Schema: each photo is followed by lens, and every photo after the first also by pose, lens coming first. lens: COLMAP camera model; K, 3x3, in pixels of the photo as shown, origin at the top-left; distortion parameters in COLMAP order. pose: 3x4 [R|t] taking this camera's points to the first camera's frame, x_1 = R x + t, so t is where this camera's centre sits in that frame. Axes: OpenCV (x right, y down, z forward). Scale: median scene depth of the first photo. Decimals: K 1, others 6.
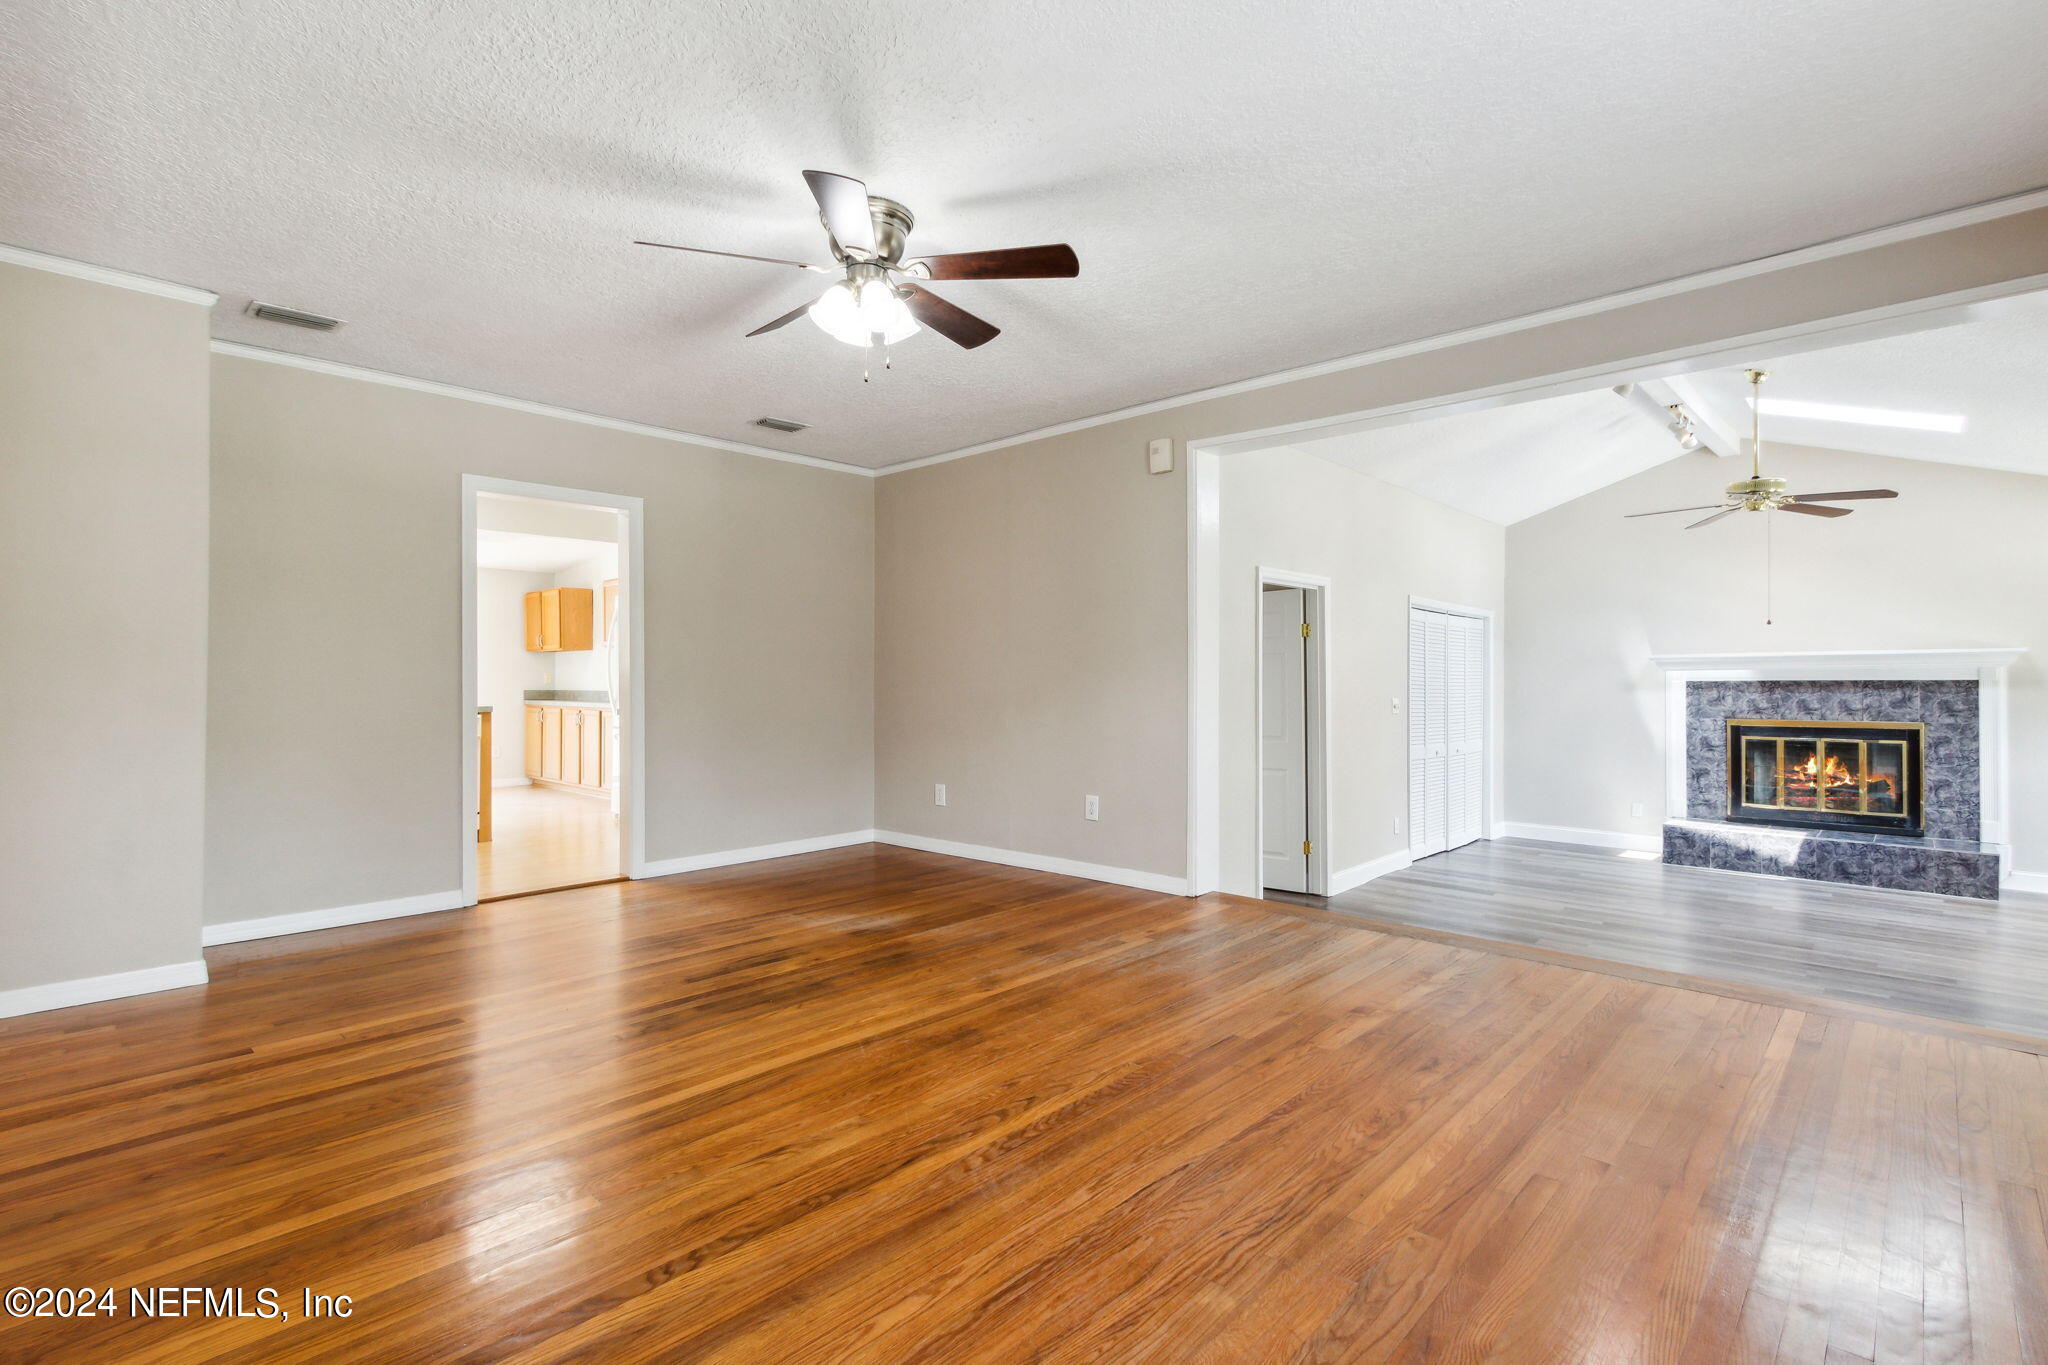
lens RADIAL K [[951.1, 0, 1023.2], [0, 951.1, 679.6], [0, 0, 1]] dist [0.003506, -0.001841]
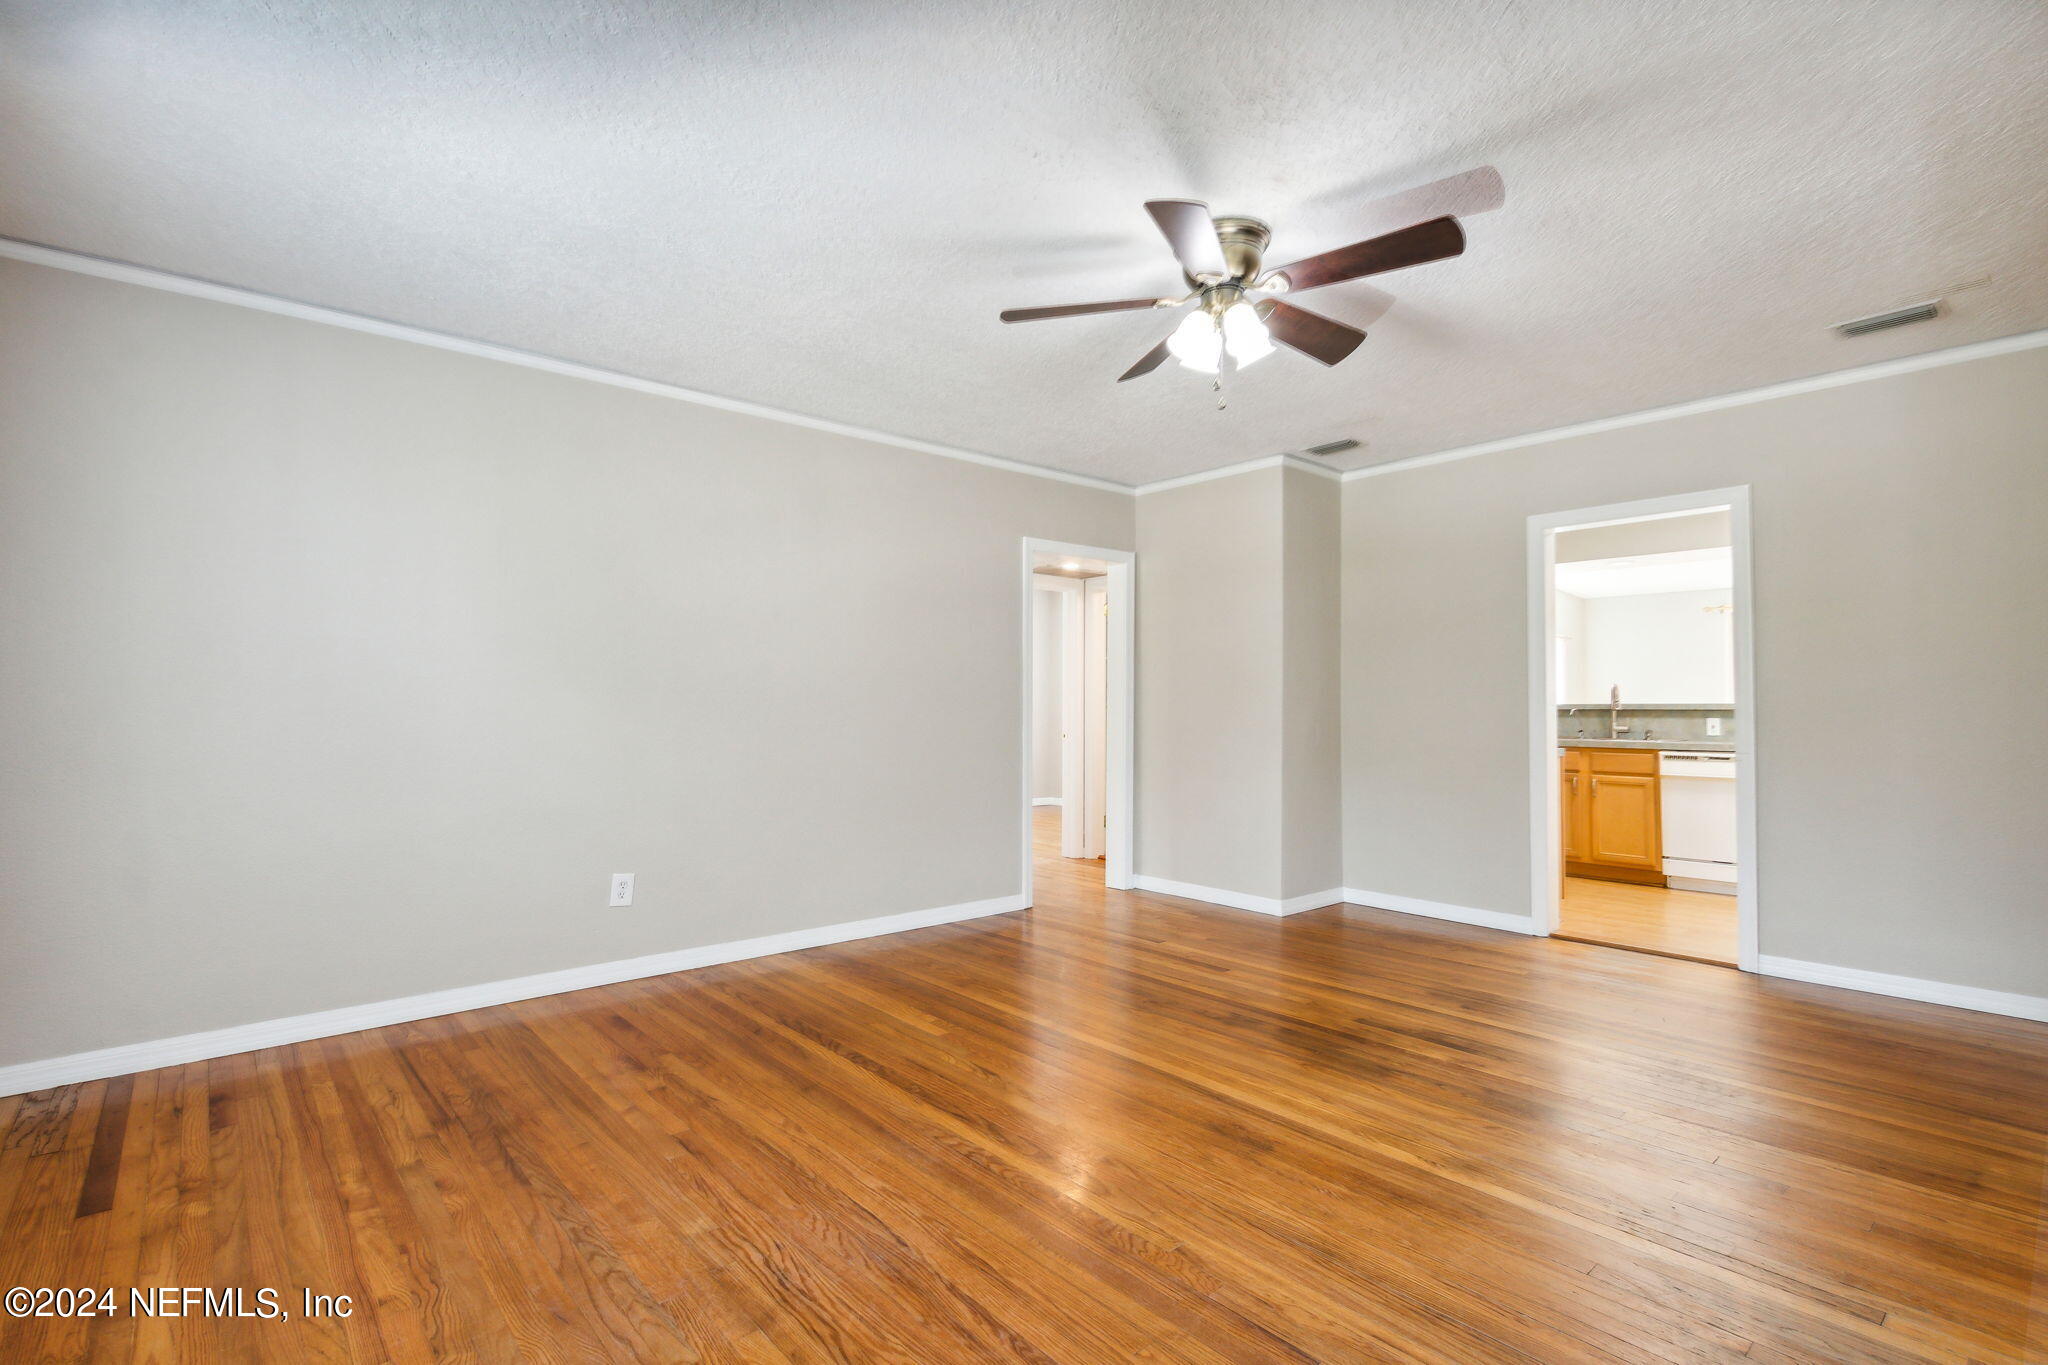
lens RADIAL K [[951.1, 0, 1011.7], [0, 951.1, 669.7], [0, 0, 1]] dist [0.003506, -0.001841]
pose [[-0.097076, -0.037567, -0.994568, 0.316906], [-0.003692, 0.999294, -0.037385, -0.004169], [0.995270, 0.000043, -0.097146, 0.342486]]
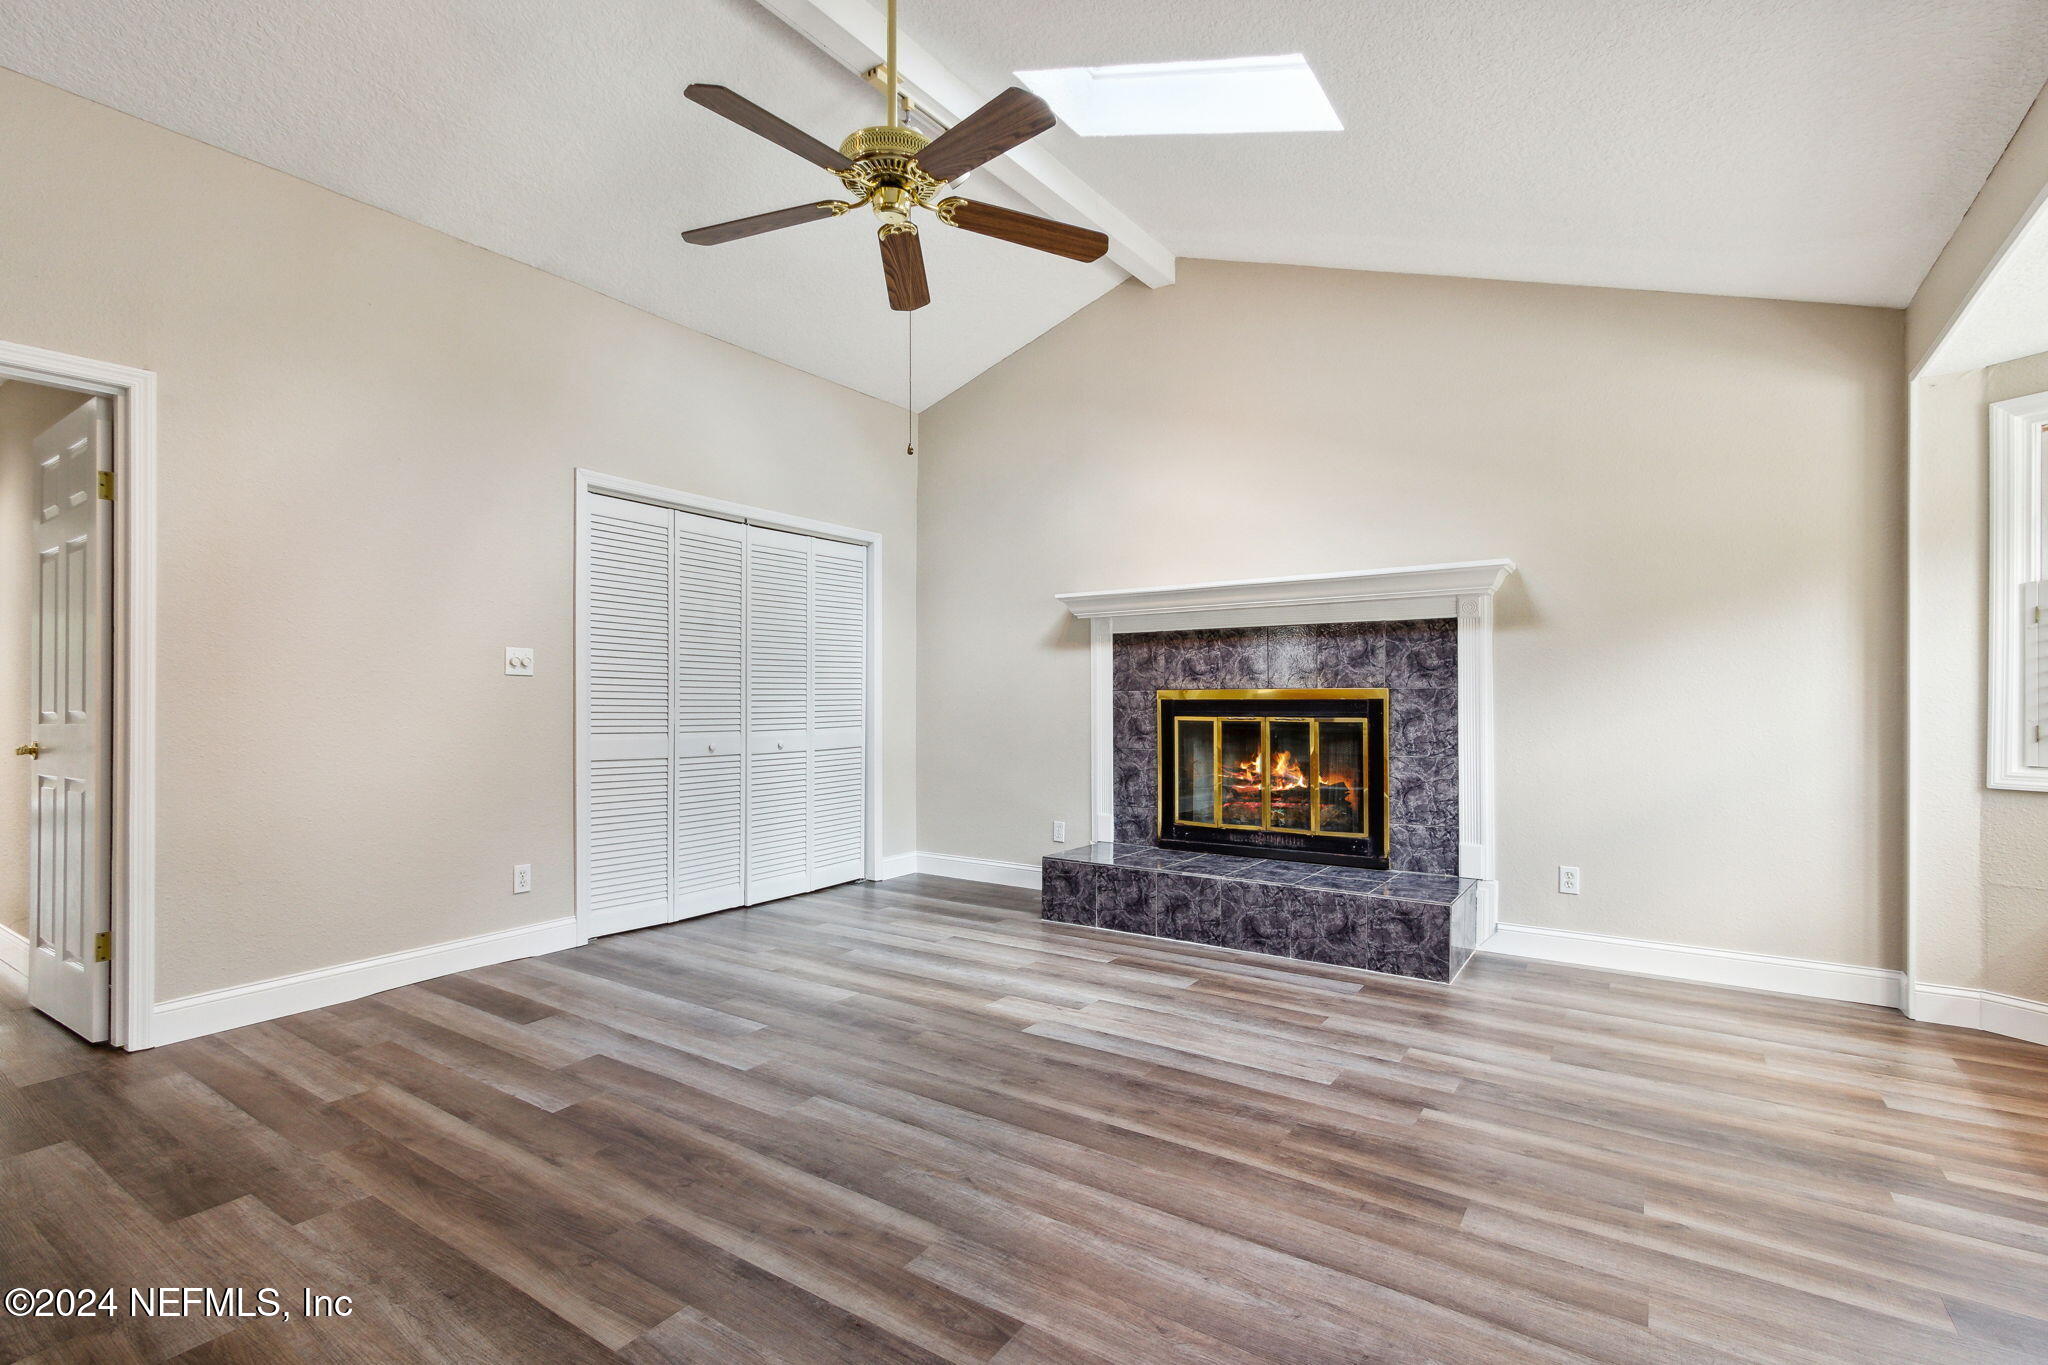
lens RADIAL K [[951.1, 0, 1016.2], [0, 951.1, 704.2], [0, 0, 1]] dist [0.003506, -0.001841]
pose [[0.987278, -0.003271, 0.158970, 0.609206], [0.001489, 0.999935, 0.011331, 0.048856], [-0.158997, -0.010950, 0.987218, 0.423529]]
